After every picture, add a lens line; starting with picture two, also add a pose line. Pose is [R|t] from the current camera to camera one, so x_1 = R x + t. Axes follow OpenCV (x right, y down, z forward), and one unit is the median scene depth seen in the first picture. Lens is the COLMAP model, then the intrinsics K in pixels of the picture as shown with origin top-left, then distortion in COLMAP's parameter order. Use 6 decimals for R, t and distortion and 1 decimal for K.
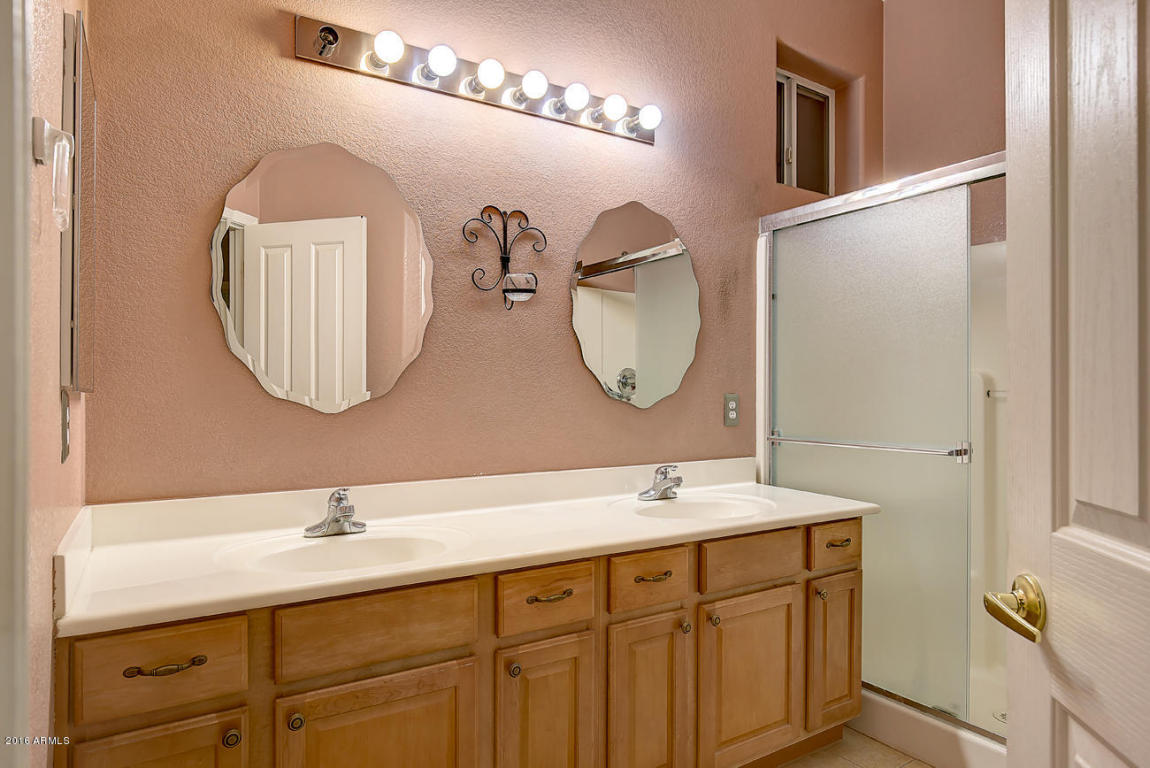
lens RADIAL K [[698.5, 0, 576.9], [0, 698.5, 386.3], [0, 0, 1]] dist [-0.000791, -0.000076]
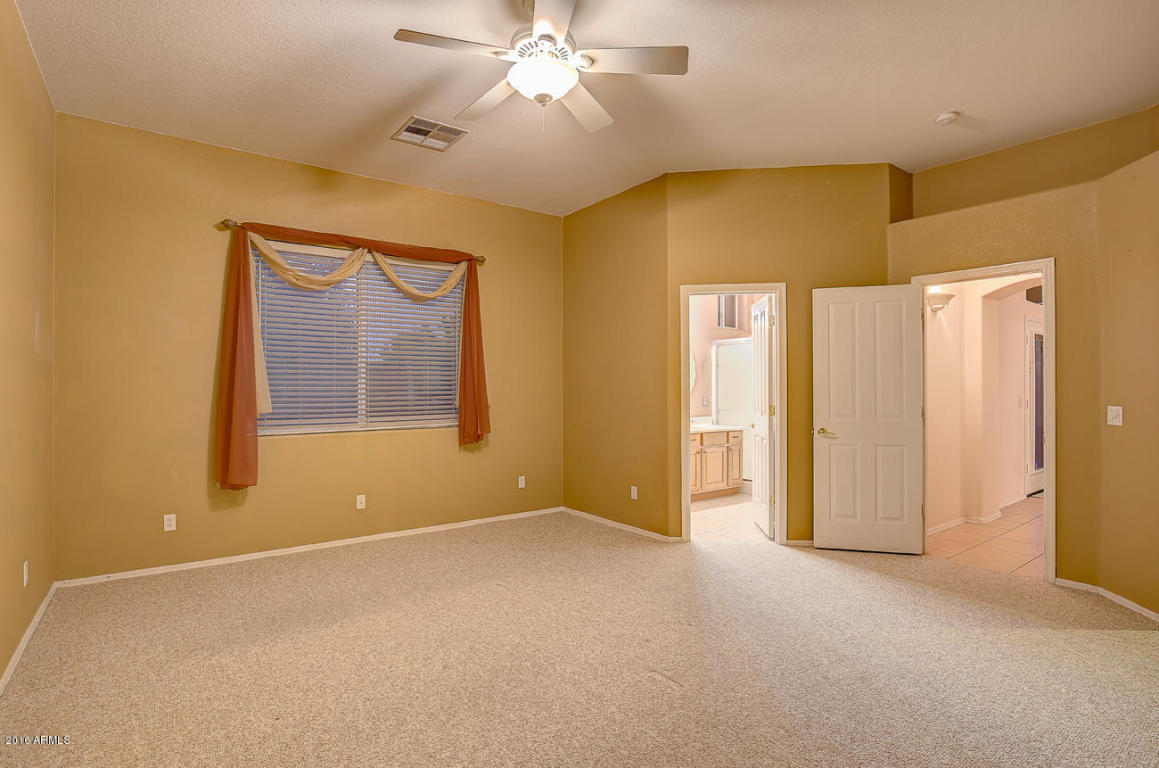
lens RADIAL K [[594.0, 0, 578.2], [0, 594.0, 384.6], [0, 0, 1]] dist [-0.013803, 0.000051]
pose [[0.998161, -0.006745, 0.060239, -0.657558], [0.006541, 0.999972, 0.003598, -0.069770], [-0.060261, -0.003197, 0.998178, -2.117636]]
